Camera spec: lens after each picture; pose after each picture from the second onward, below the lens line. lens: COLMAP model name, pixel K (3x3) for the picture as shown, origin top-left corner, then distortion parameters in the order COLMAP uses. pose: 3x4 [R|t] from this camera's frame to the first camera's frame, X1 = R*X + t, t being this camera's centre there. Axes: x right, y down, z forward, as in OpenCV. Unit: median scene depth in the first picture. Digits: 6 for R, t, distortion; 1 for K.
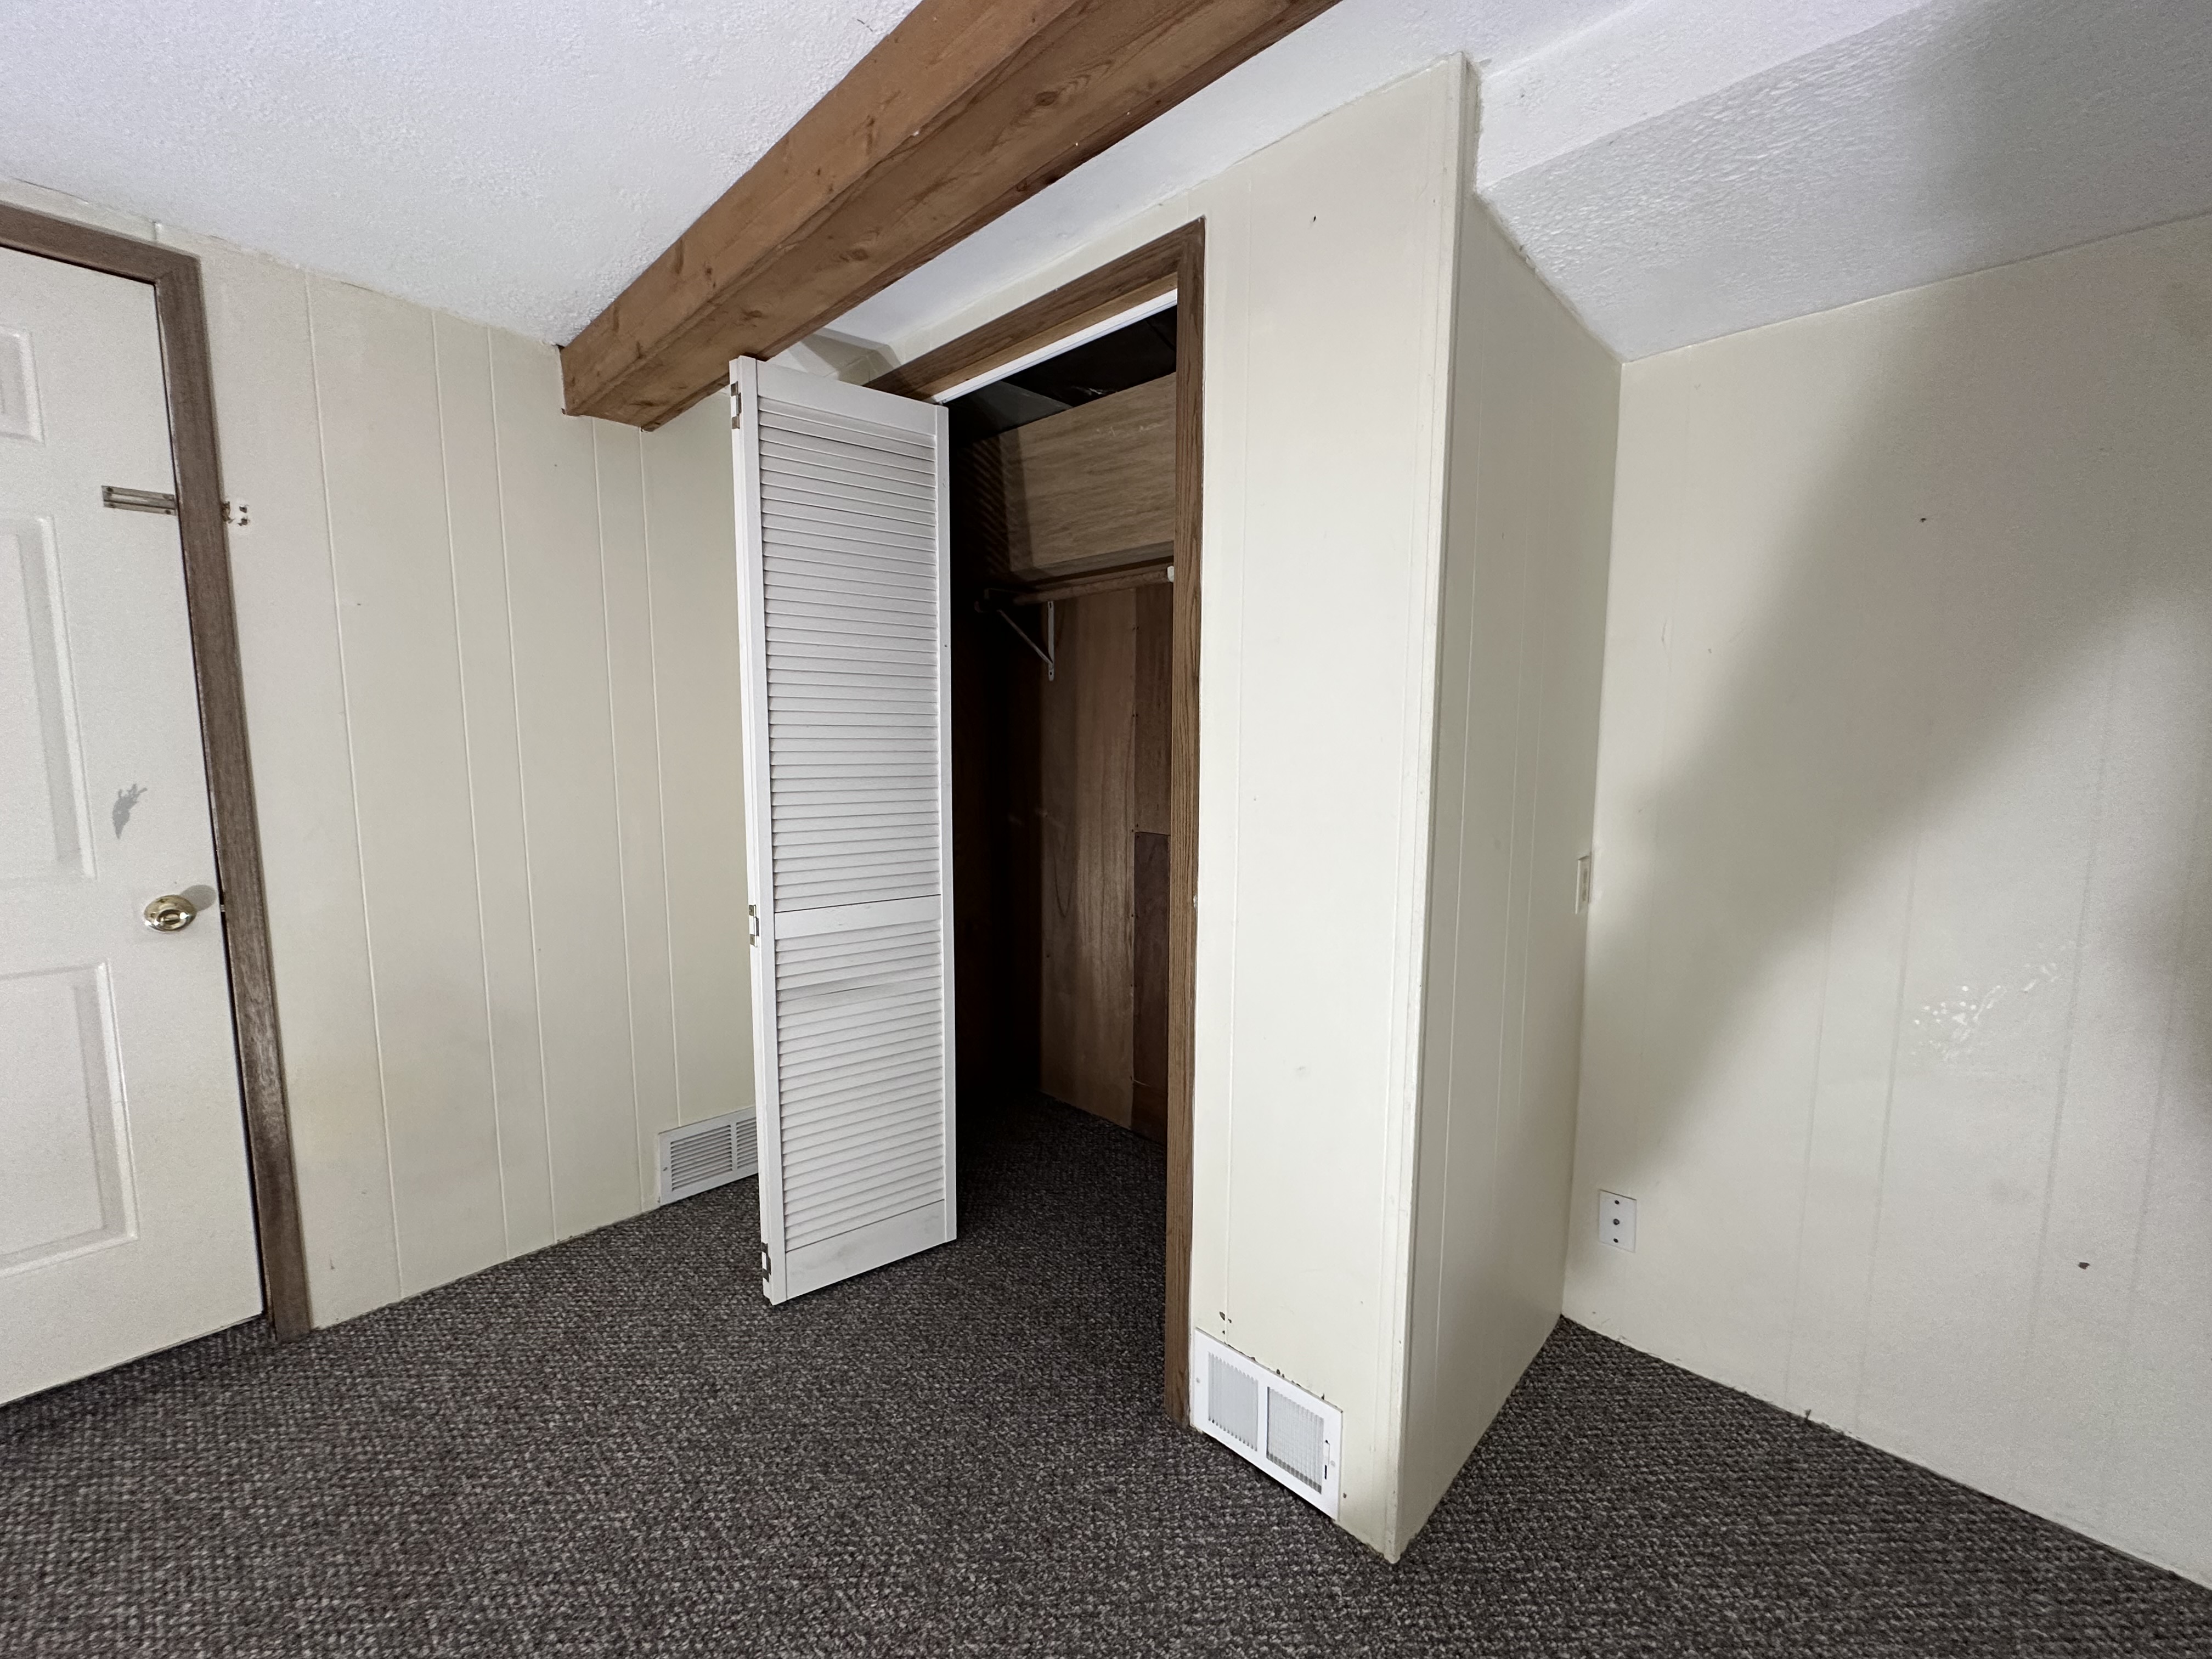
lens RADIAL K [[885.0, 0, 1103.8], [0, 885.0, 827.8], [0, 0, 1]] dist [-0.001314, 0.000846]
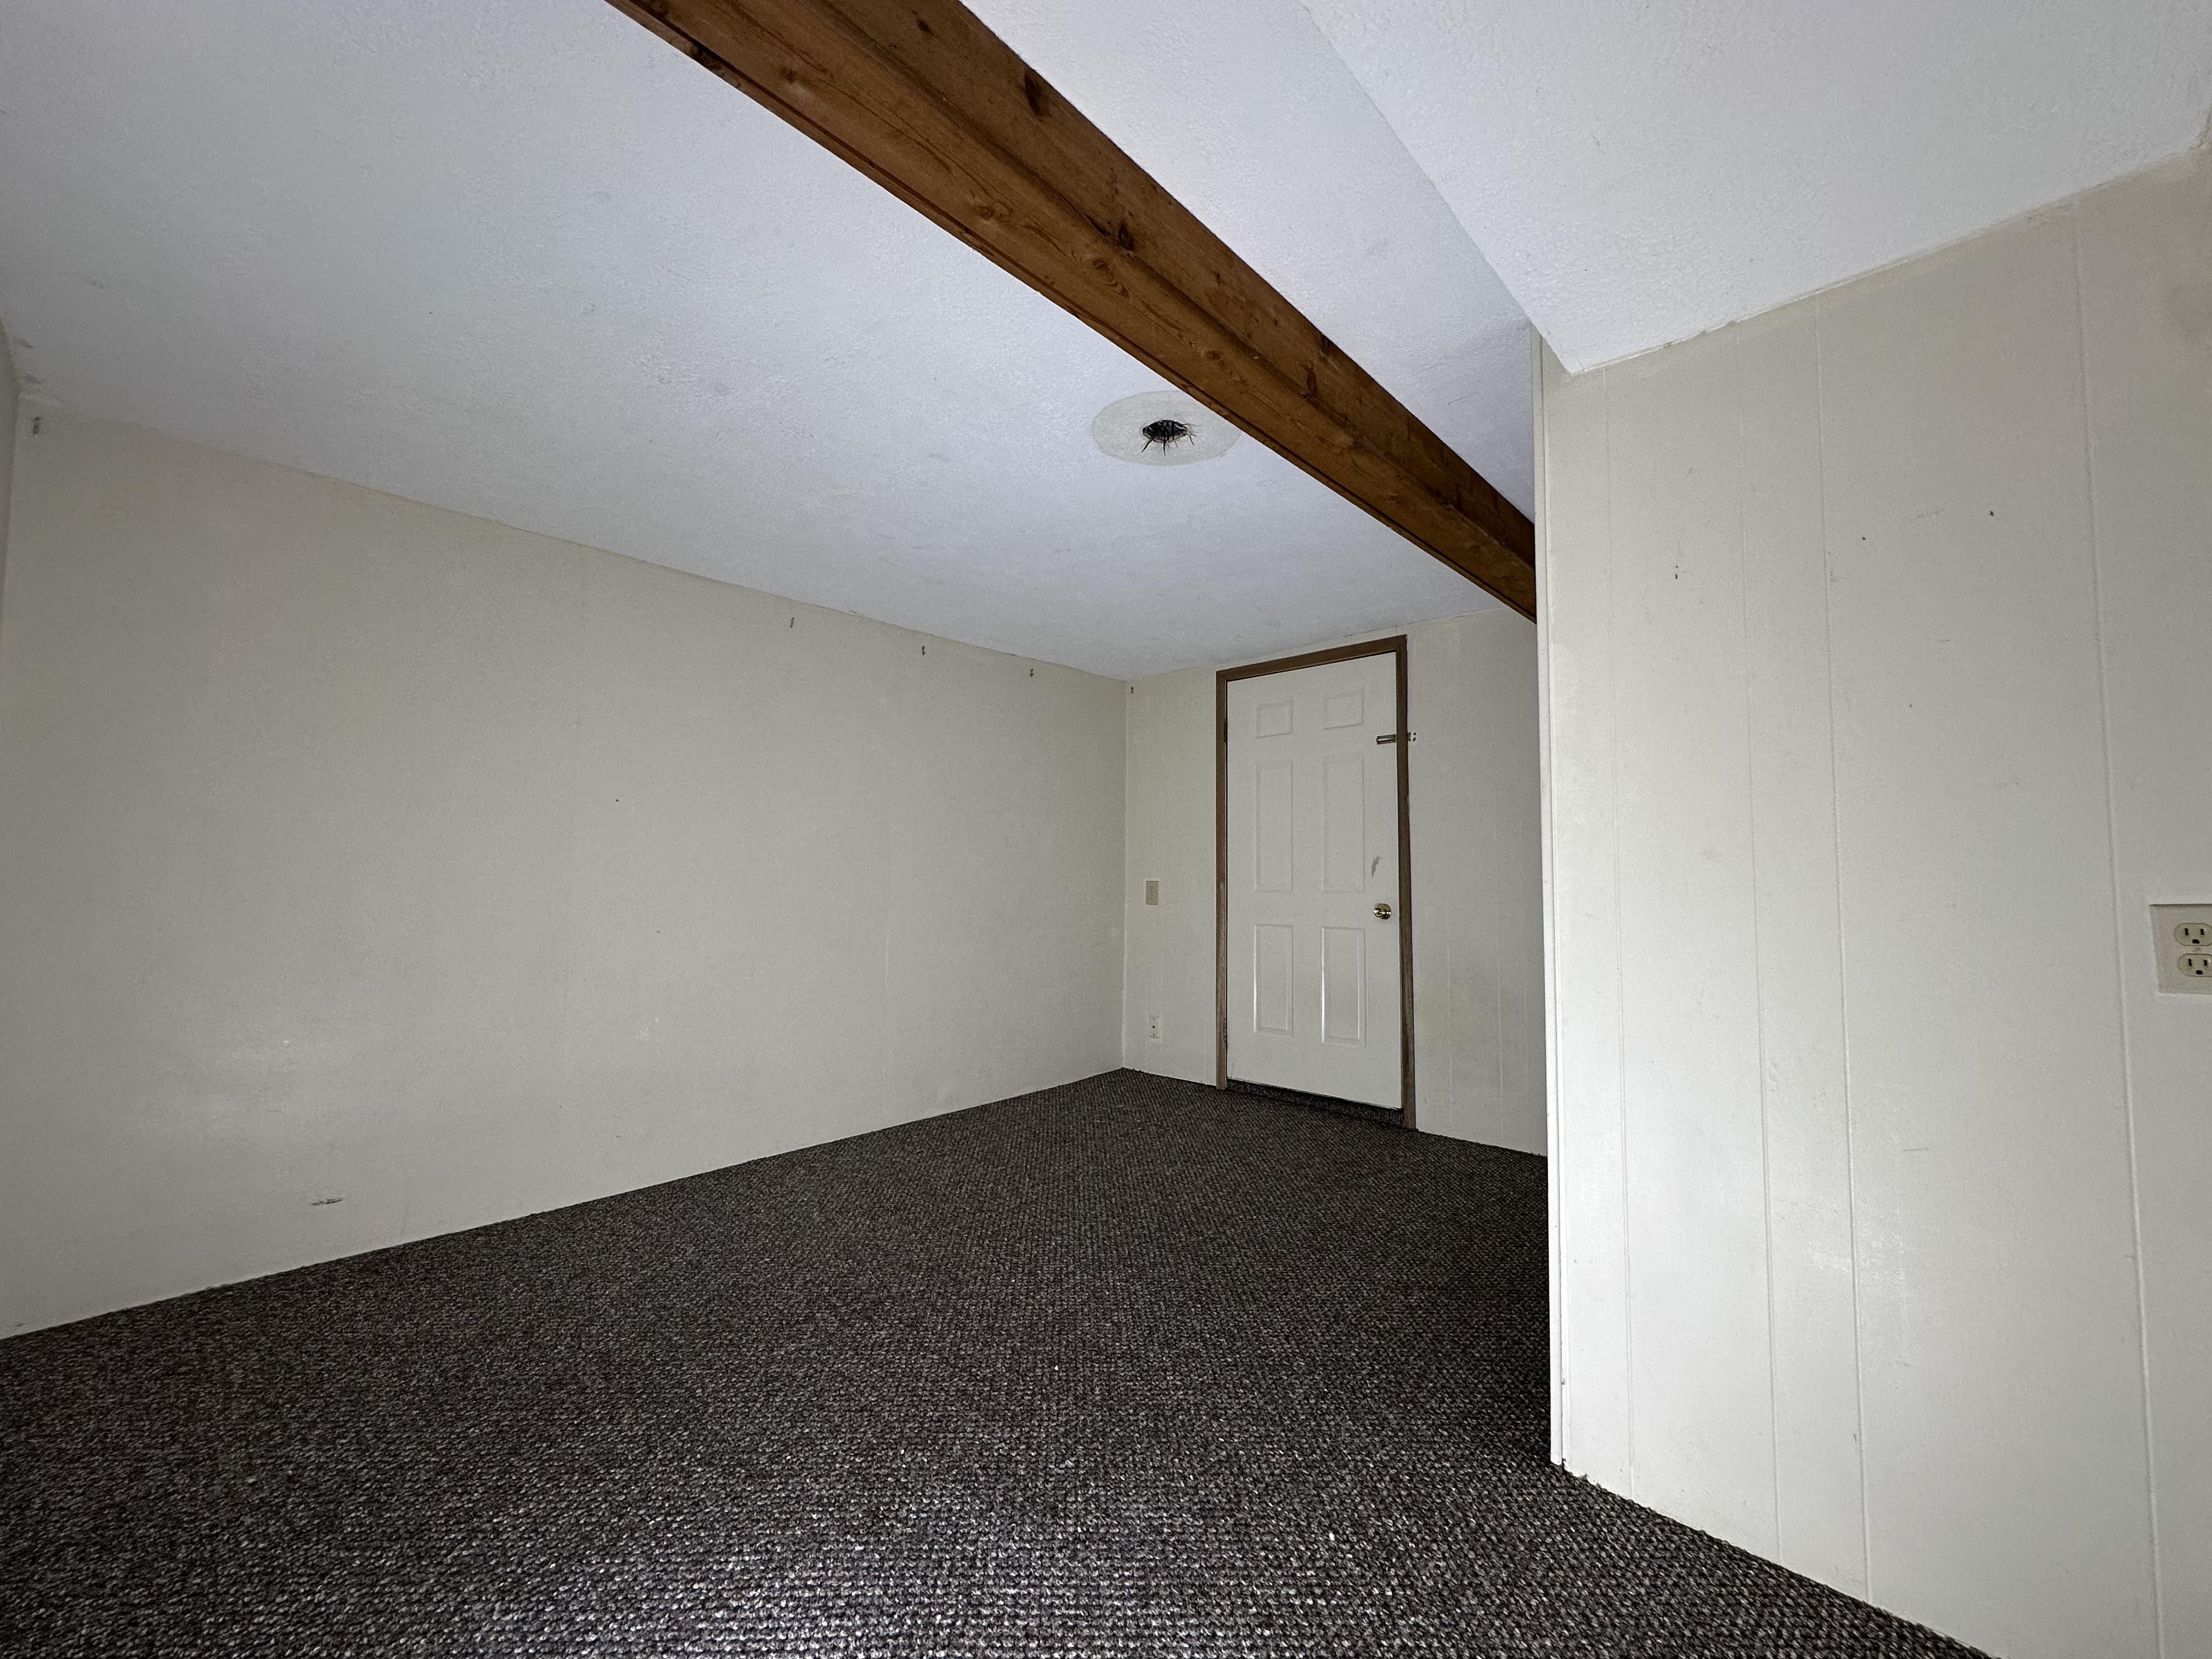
lens RADIAL K [[885.0, 0, 1106.8], [0, 885.0, 831.6], [0, 0, 1]] dist [-0.001314, 0.000846]
pose [[0.006692, -0.060765, -0.998130, 1.295004], [-0.114026, 0.991595, -0.061132, 0.116271], [0.993455, 0.114222, -0.000293, 0.262535]]
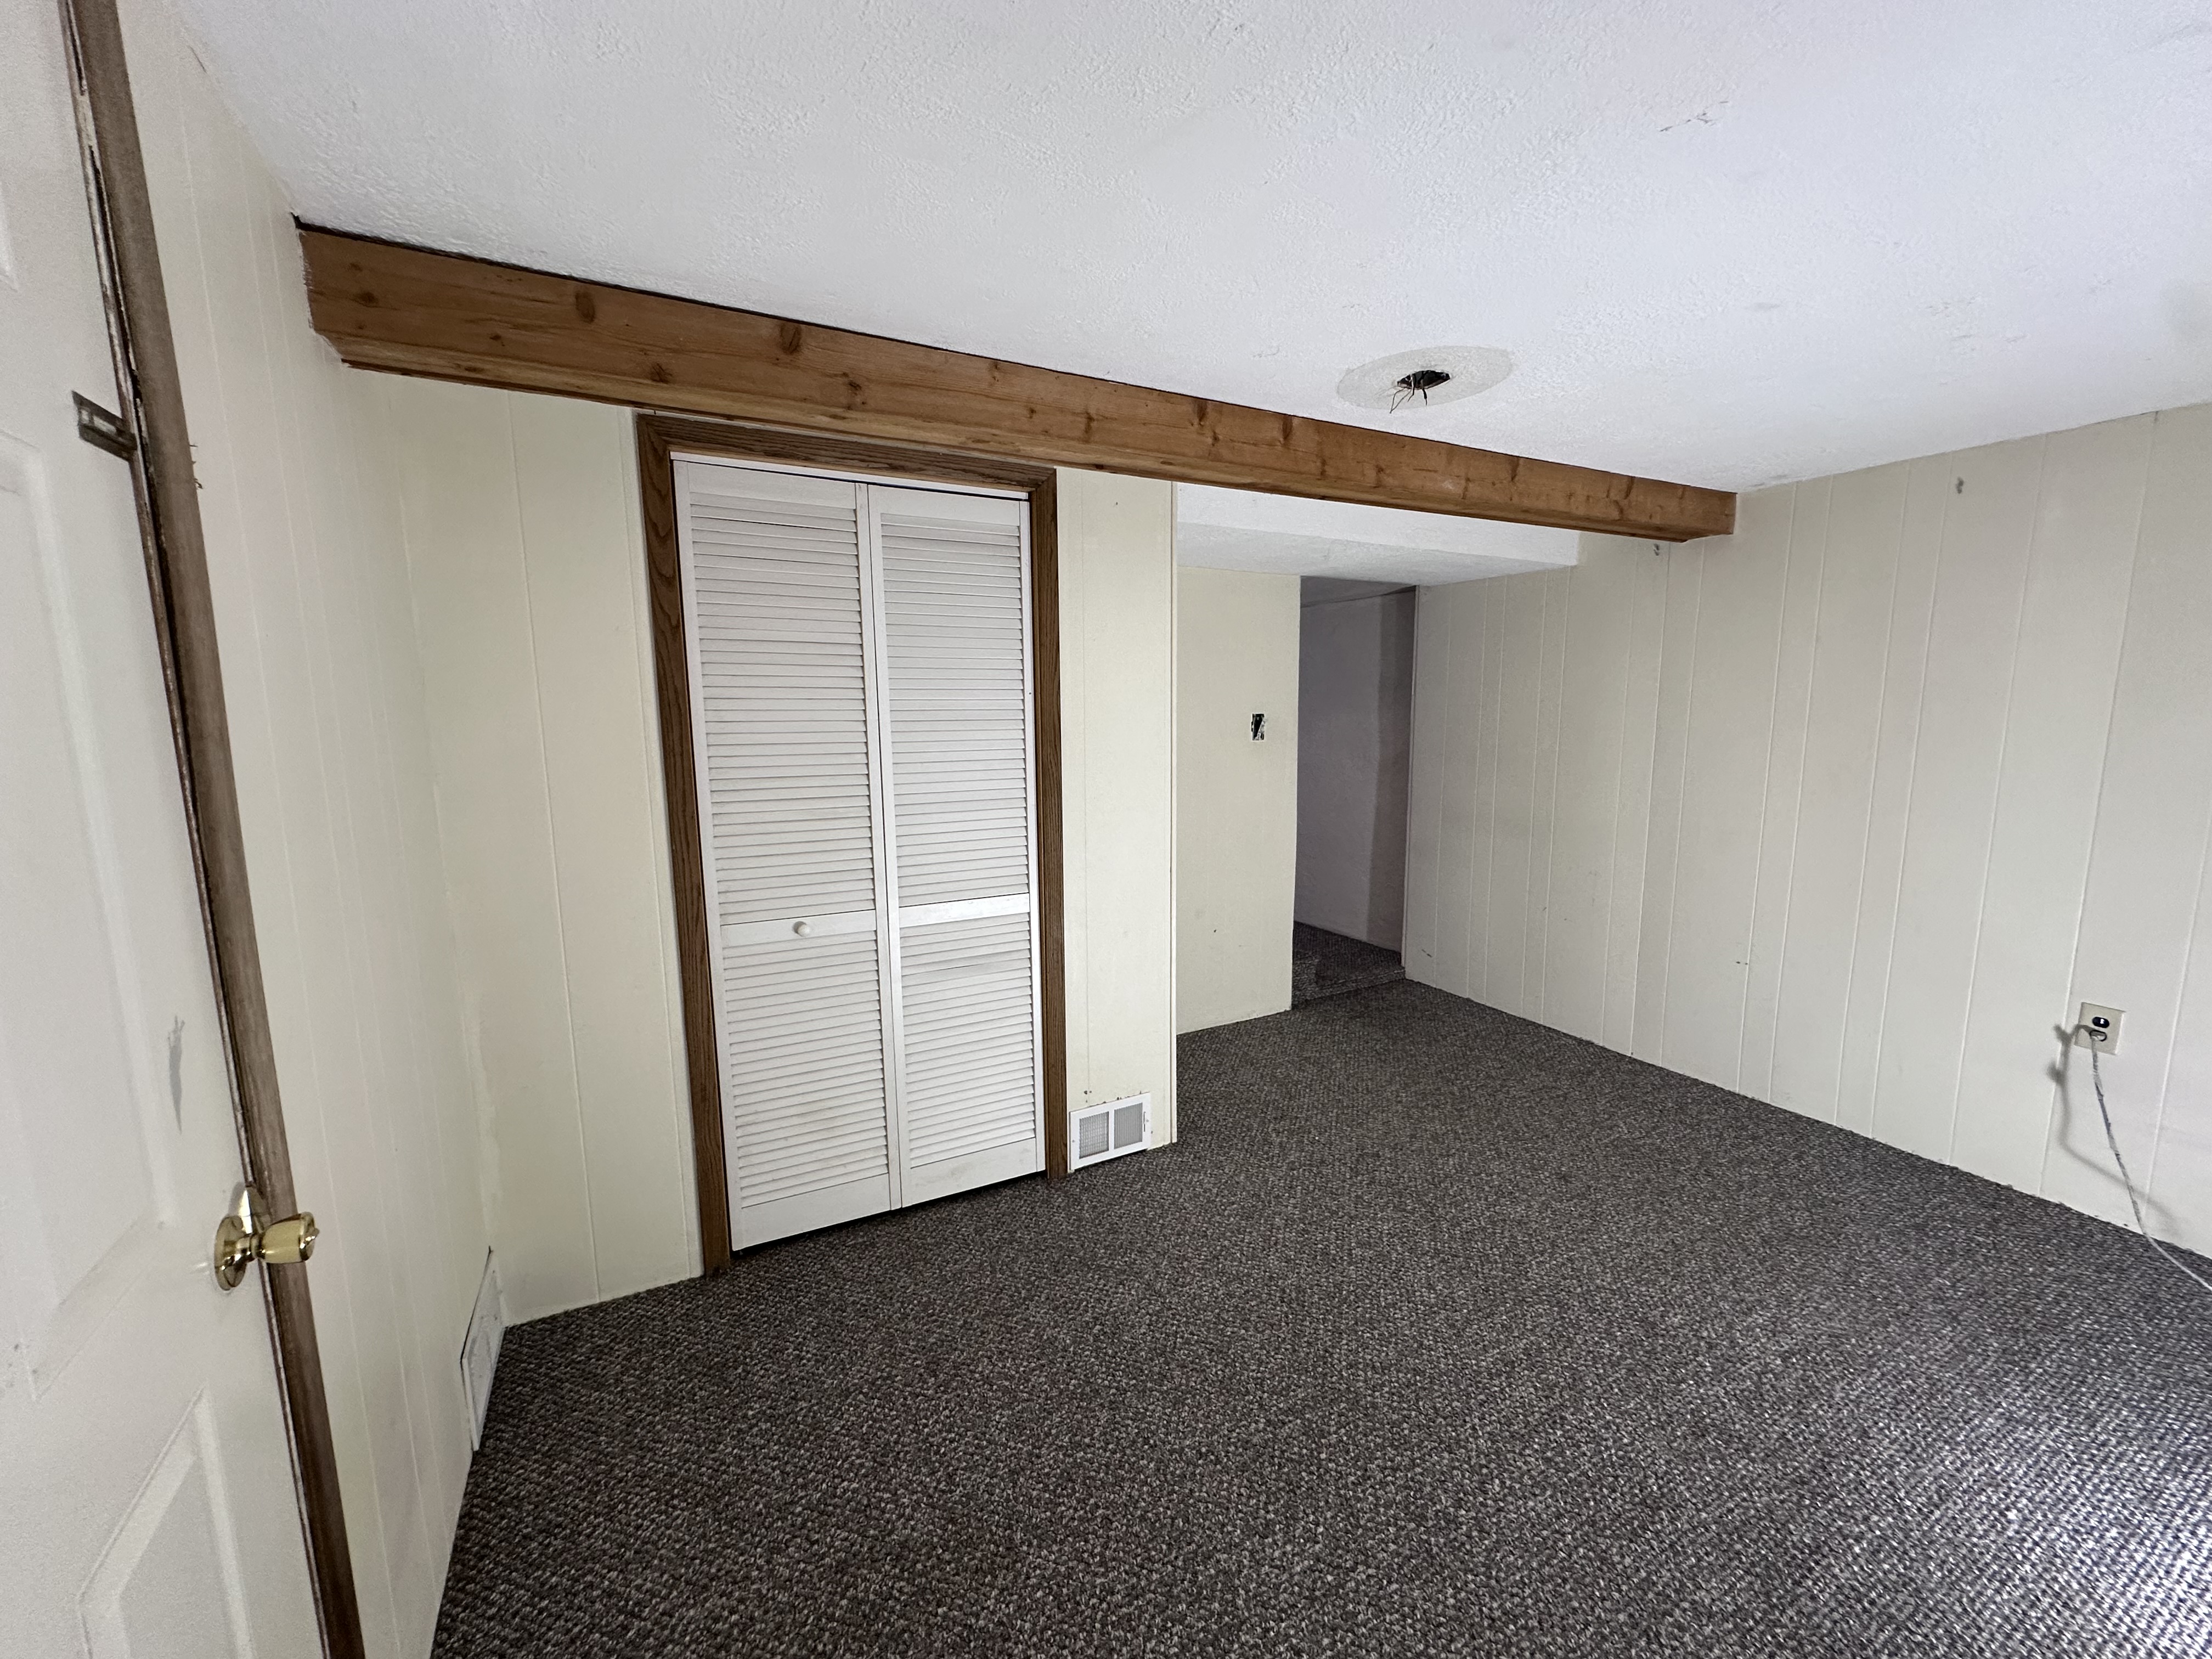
lens RADIAL K [[885.0, 0, 1109.9], [0, 885.0, 828.1], [0, 0, 1]] dist [-0.001314, 0.000846]
pose [[0.304848, -0.138091, 0.942337, -1.377623], [0.108796, 0.988005, 0.109588, -0.148531], [-0.946166, 0.069115, 0.316216, 0.347250]]
